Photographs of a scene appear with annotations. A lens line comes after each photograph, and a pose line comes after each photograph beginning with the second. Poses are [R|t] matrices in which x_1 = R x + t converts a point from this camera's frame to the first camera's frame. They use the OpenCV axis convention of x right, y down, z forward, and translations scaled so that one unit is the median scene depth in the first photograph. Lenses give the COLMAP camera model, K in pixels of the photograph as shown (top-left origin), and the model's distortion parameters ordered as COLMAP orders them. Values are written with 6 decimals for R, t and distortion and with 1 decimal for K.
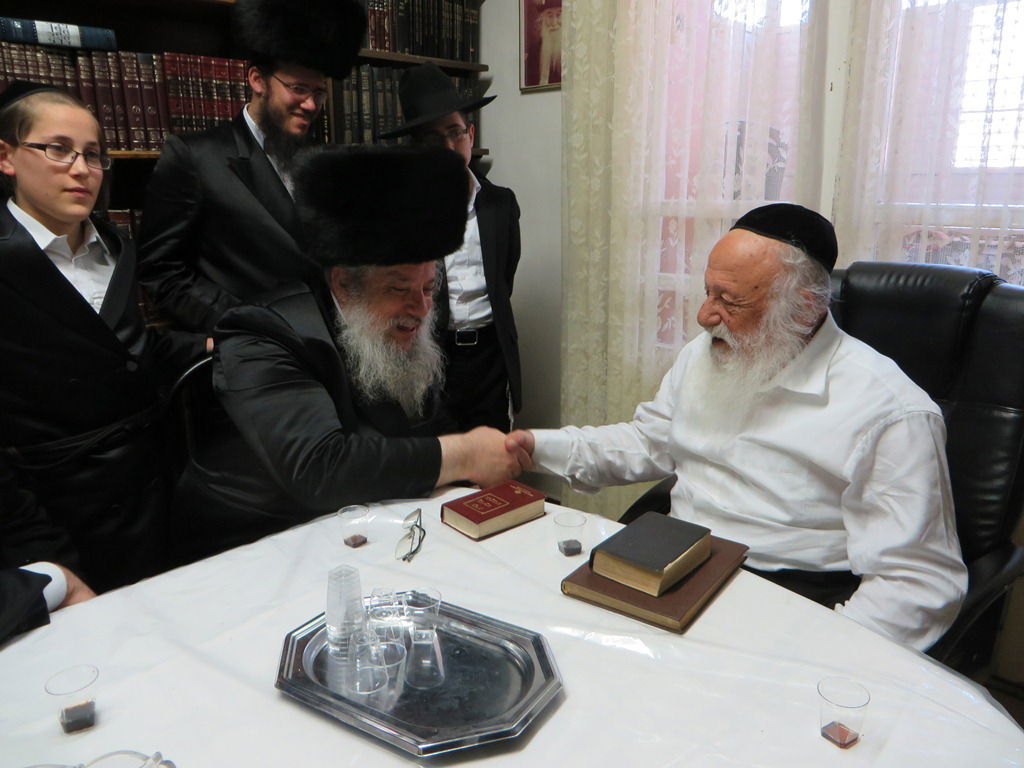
lens RADIAL K [[763.9, 0, 512.0], [0, 763.9, 384.0], [0, 0, 1]] dist [-0.022359, 0.006498]
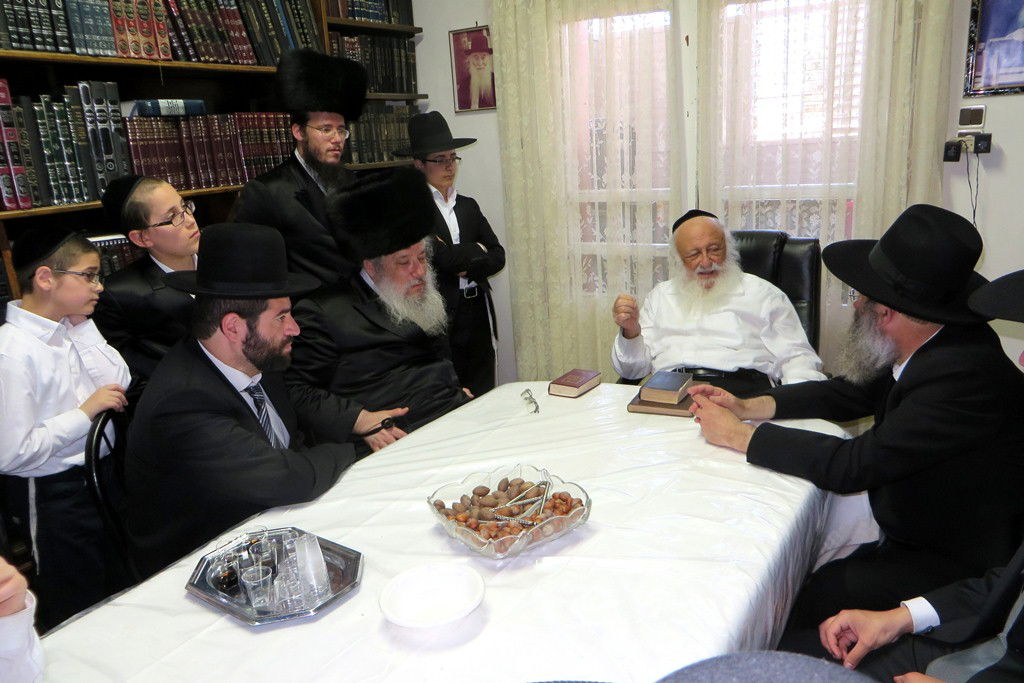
lens RADIAL K [[757.4, 0, 515.4], [0, 757.4, 362.9], [0, 0, 1]] dist [-0.025688, -0.002316]
pose [[0.969250, -0.118164, 0.215853, -0.255918], [0.114596, 0.992988, 0.029017, 0.021881], [-0.217768, -0.003389, 0.975995, -0.348508]]
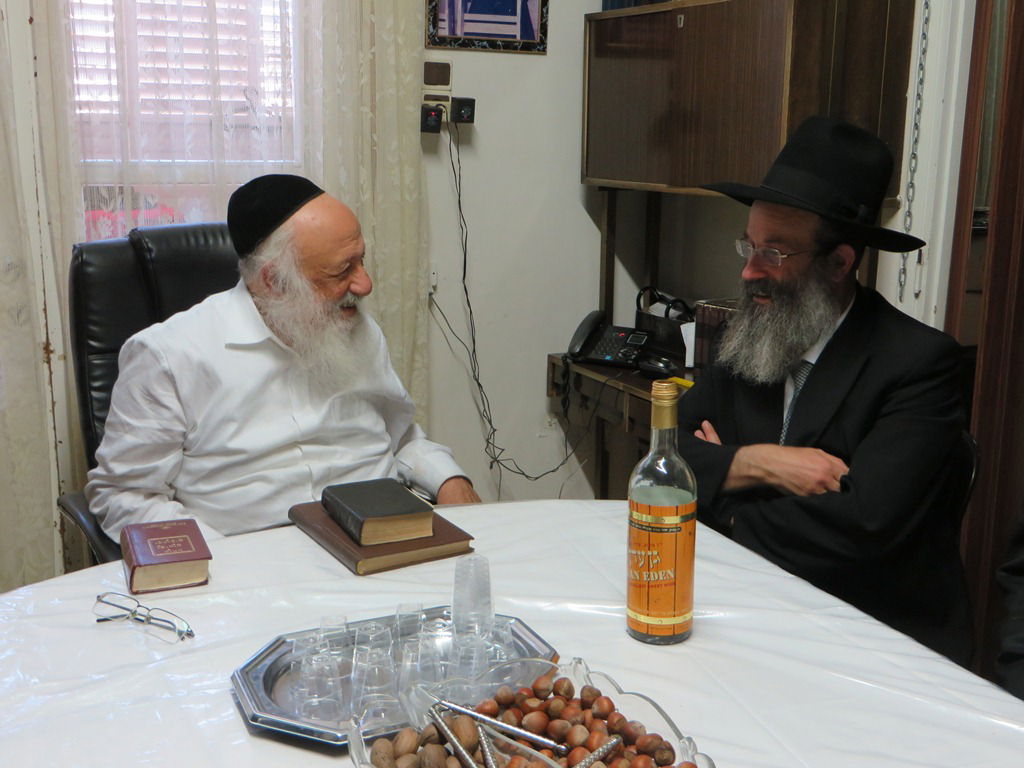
lens RADIAL K [[1100.2, 0, 512.0], [0, 1100.2, 384.0], [0, 0, 1]] dist [-0.014337, -0.006972]
pose [[0.316469, -0.197181, 0.927883, -0.454309], [0.217463, 0.967188, 0.131365, -0.043081], [-0.923340, 0.160207, 0.348965, 0.137126]]
